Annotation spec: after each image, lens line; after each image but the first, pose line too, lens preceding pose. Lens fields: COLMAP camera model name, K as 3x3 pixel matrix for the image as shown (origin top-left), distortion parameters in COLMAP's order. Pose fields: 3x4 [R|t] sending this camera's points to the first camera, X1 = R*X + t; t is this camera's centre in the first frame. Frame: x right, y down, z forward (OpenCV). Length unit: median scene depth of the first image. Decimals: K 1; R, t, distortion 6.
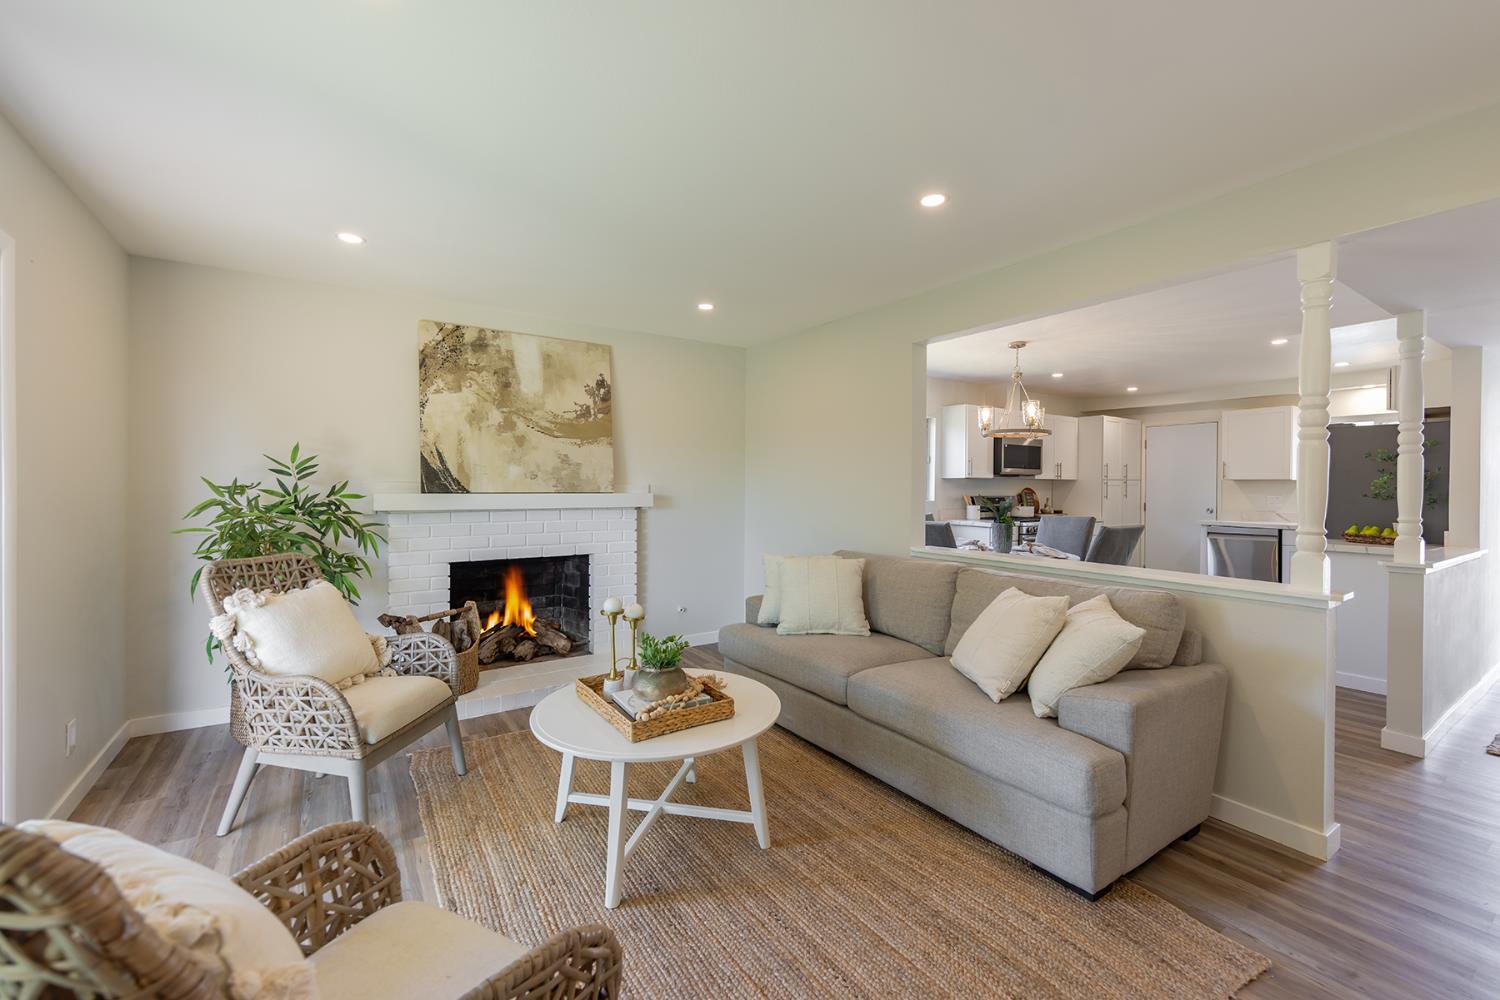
lens RADIAL K [[622.9, 0, 751.8], [0, 622.9, 488.2], [0, 0, 1]] dist [0.015891, -0.000424]
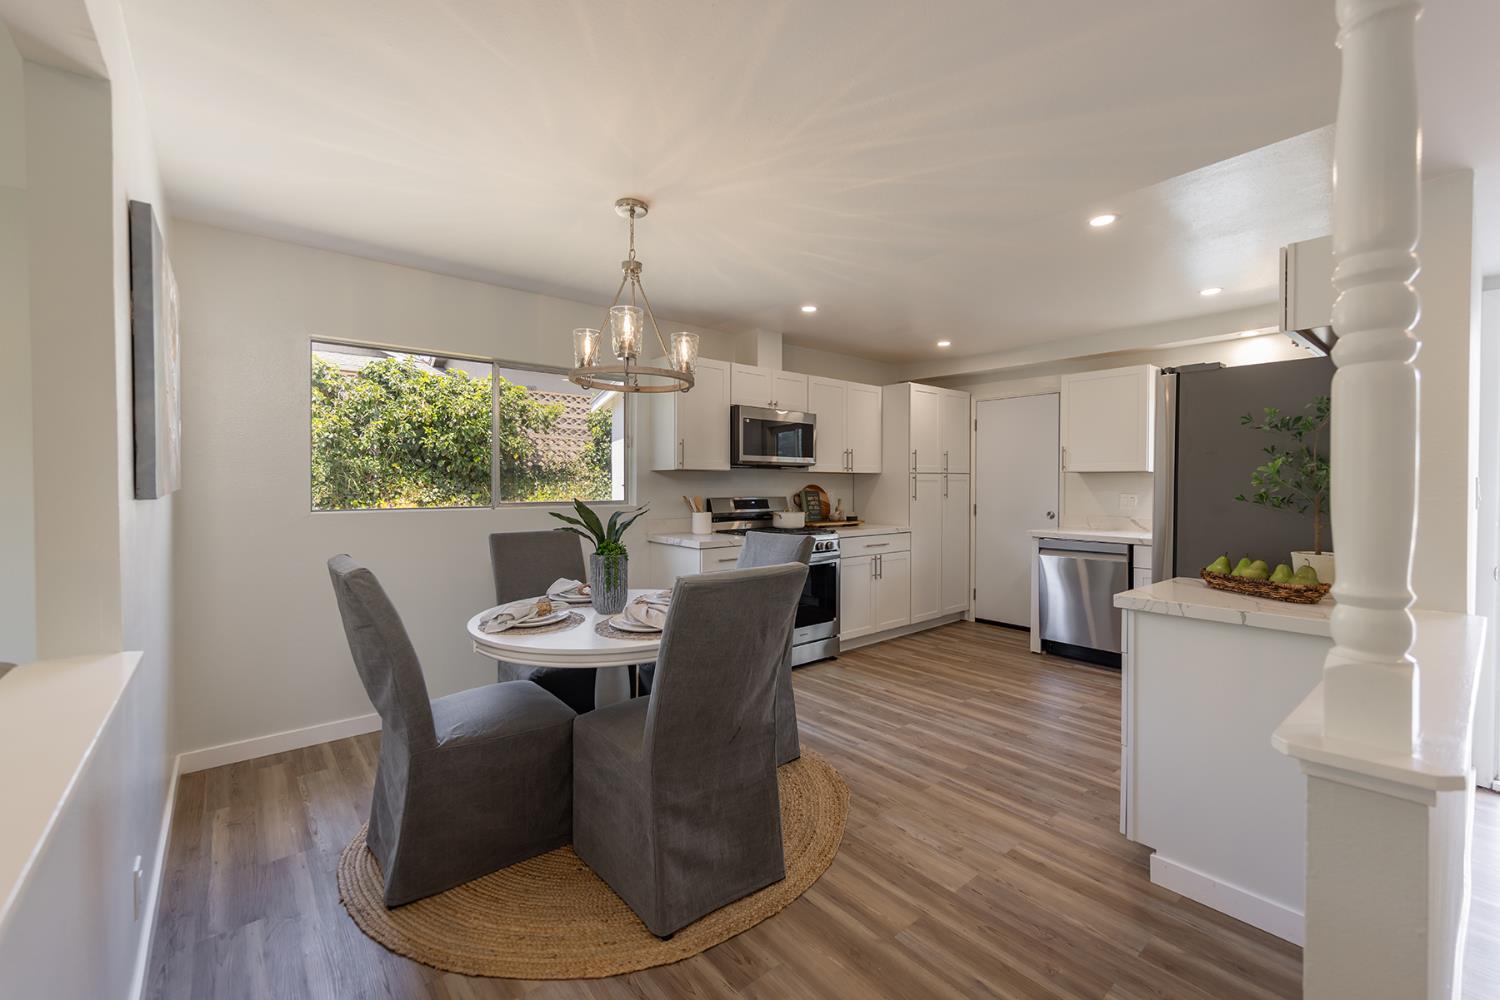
lens RADIAL K [[622.9, 0, 751.3], [0, 622.9, 490.9], [0, 0, 1]] dist [0.015891, -0.000424]
pose [[0.994383, -0.003701, 0.105774, 0.526617], [0.002479, 0.999929, 0.011686, -0.003330], [-0.105809, -0.011359, 0.994322, 0.540237]]
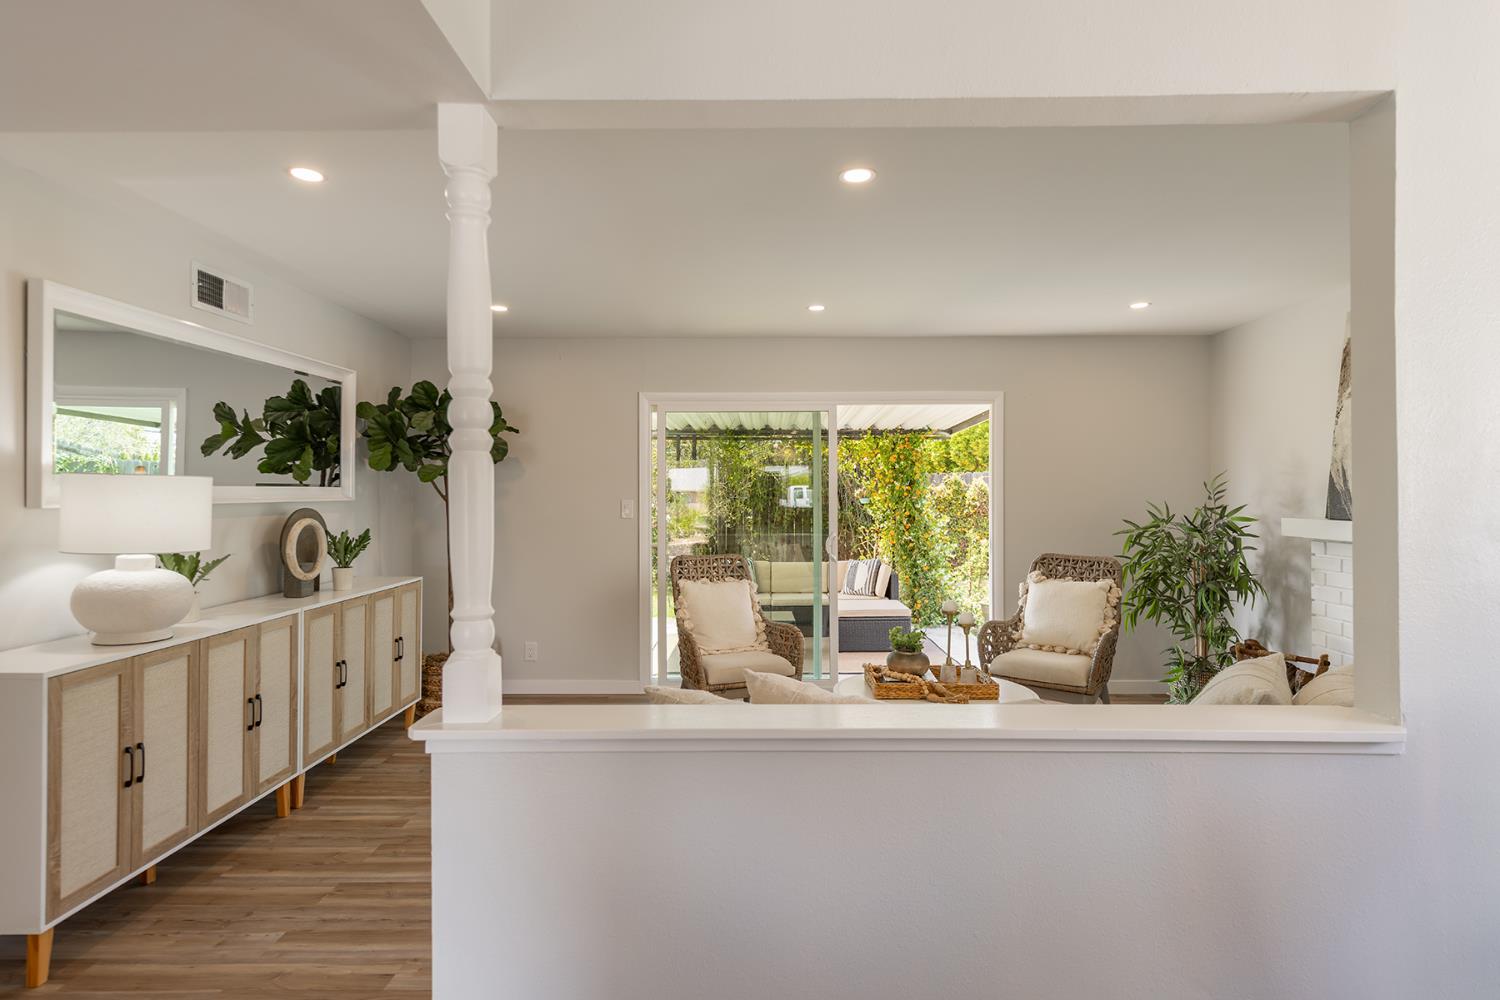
lens RADIAL K [[788.9, 0, 757.8], [0, 788.9, 494.7], [0, 0, 1]] dist [0.004337, -0.001570]
pose [[-0.569367, 0.001447, -0.822082, 0.705745], [-0.001071, 0.999996, 0.002502, -0.023787], [0.822083, 0.002305, -0.569363, 0.856298]]
